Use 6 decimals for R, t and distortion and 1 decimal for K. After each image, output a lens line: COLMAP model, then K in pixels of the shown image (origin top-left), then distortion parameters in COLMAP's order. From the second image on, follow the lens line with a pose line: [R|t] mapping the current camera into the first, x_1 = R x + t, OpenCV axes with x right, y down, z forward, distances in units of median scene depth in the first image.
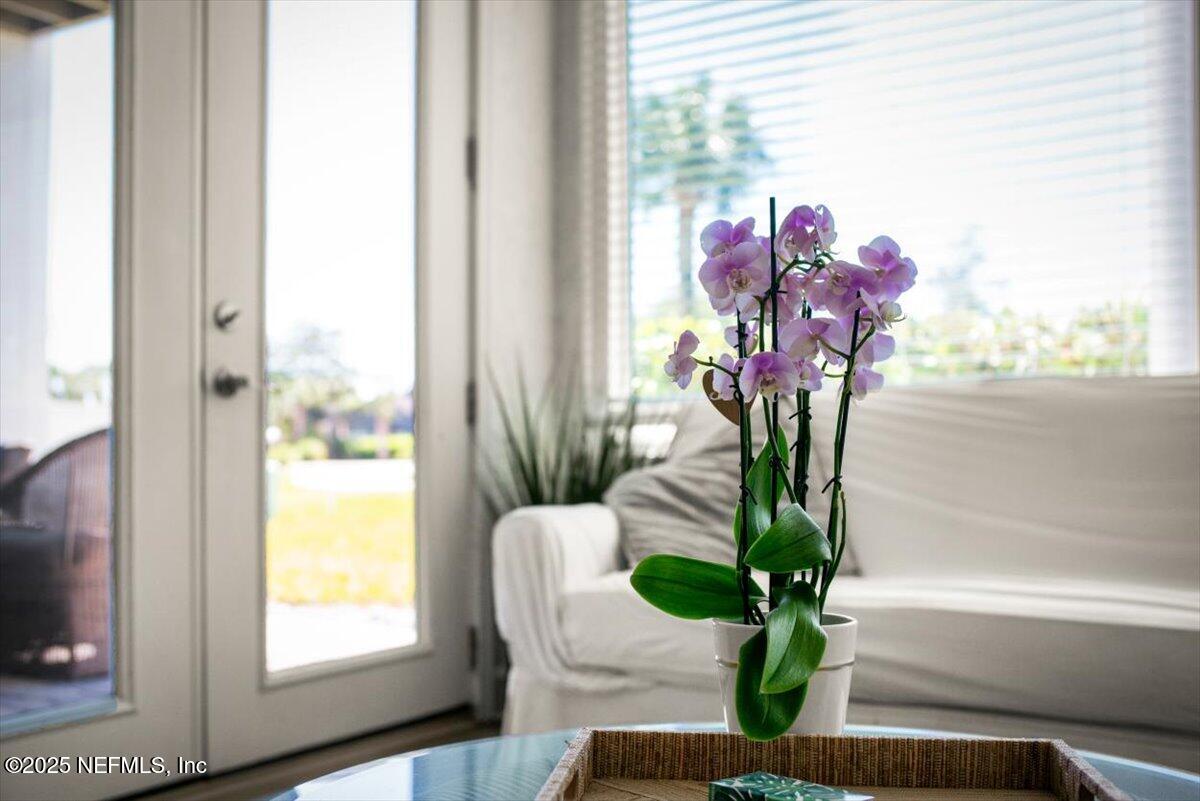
lens RADIAL K [[1252.0, 0, 599.9], [0, 1252.0, 442.6], [0, 0, 1]] dist [0.000258, 0.000619]
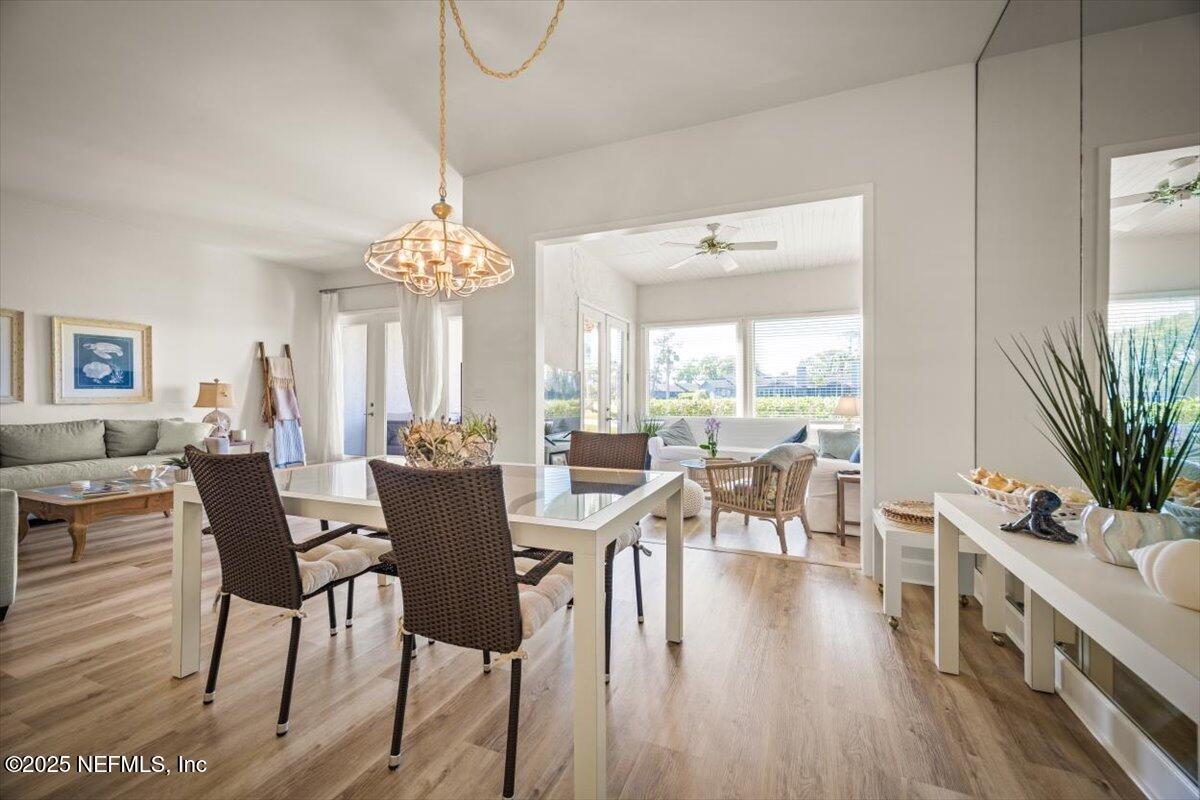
lens RADIAL K [[477.0, 0, 593.5], [0, 477.0, 380.6], [0, 0, 1]] dist [0.000498, 0.000082]
pose [[0.989623, 0.010174, 0.143330, -0.760596], [-0.005272, 0.999390, -0.034536, -0.167630], [-0.143593, 0.033422, 0.989072, -1.594616]]
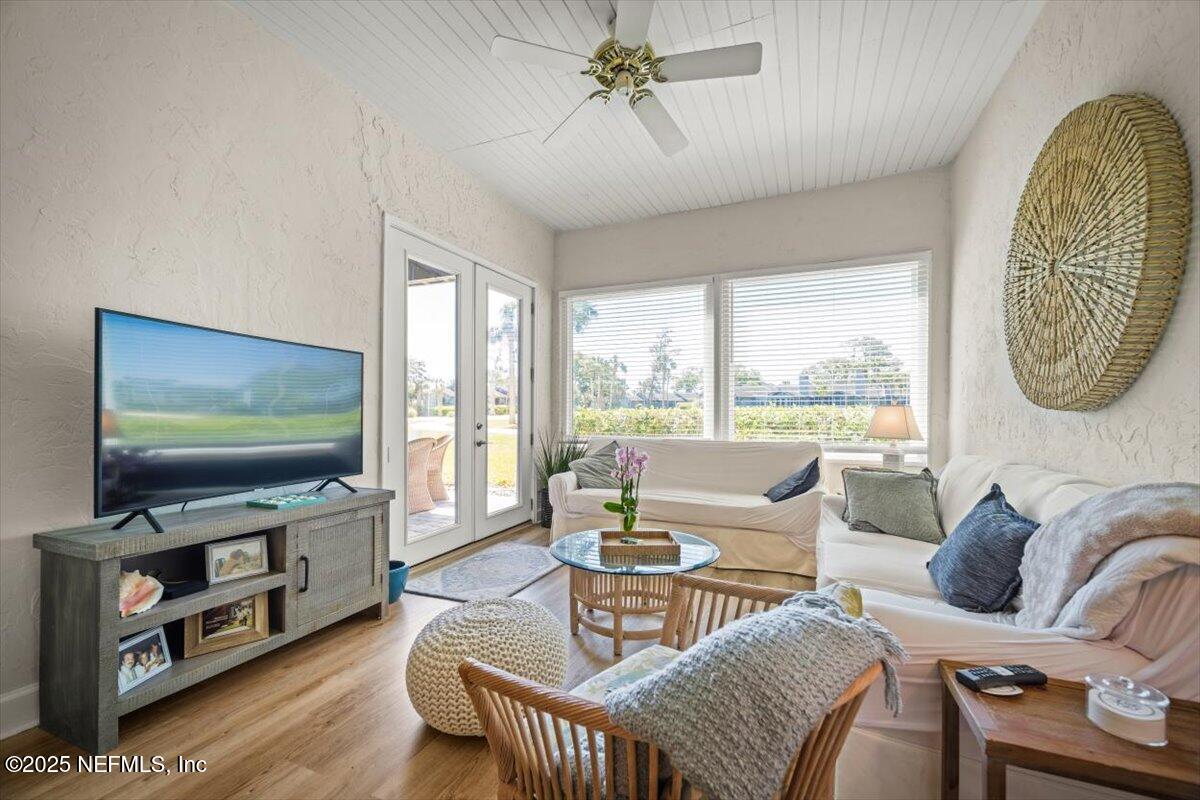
lens RADIAL K [[481.0, 0, 600.0], [0, 481.0, 400.0], [0, 0, 1]] dist [0.002239, 0.000353]
pose [[0.987951, 0.008149, 0.154554, -0.160505], [-0.006092, 0.999886, -0.013781, -0.167112], [-0.154649, 0.012673, 0.987888, -0.591937]]
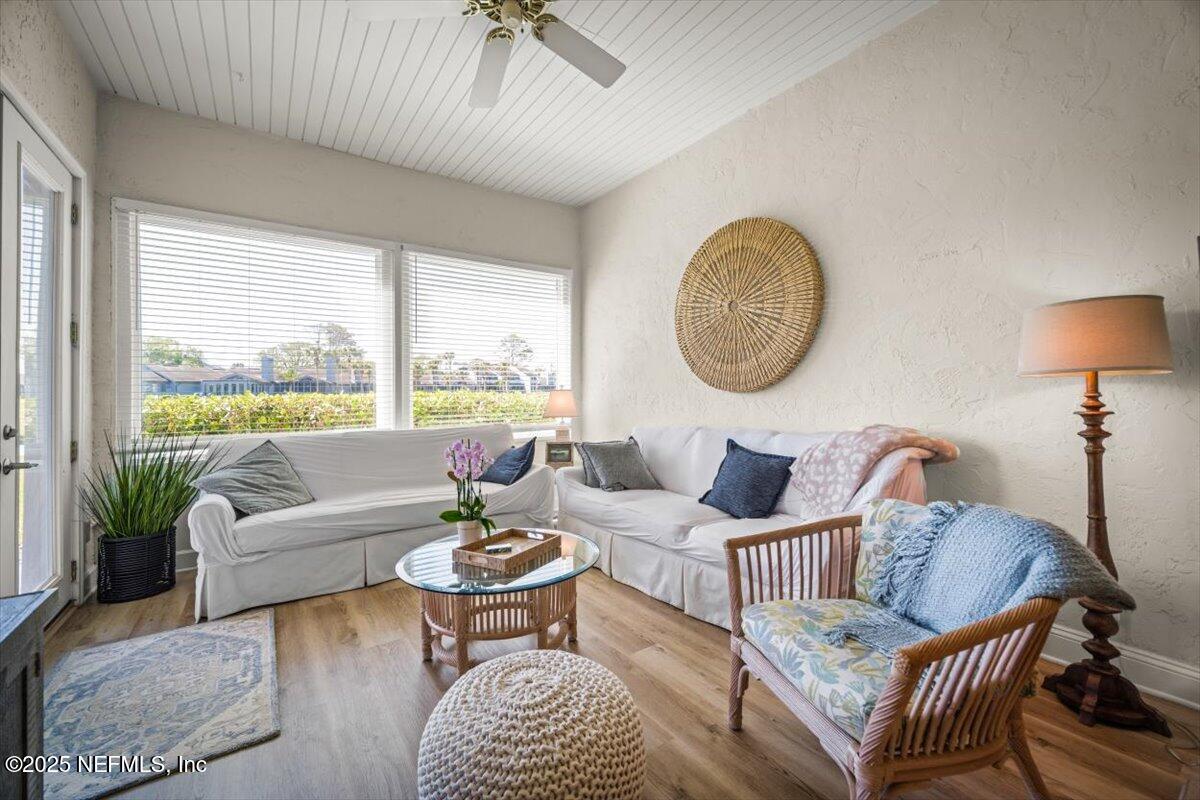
lens RADIAL K [[485.4, 0, 590.3], [0, 485.4, 383.7], [0, 0, 1]] dist [-0.001322, -0.000074]
pose [[0.398029, 0.019955, 0.917156, -0.643575], [0.000975, 0.999754, -0.022175, -0.160180], [-0.917372, 0.009720, 0.397911, -0.123479]]
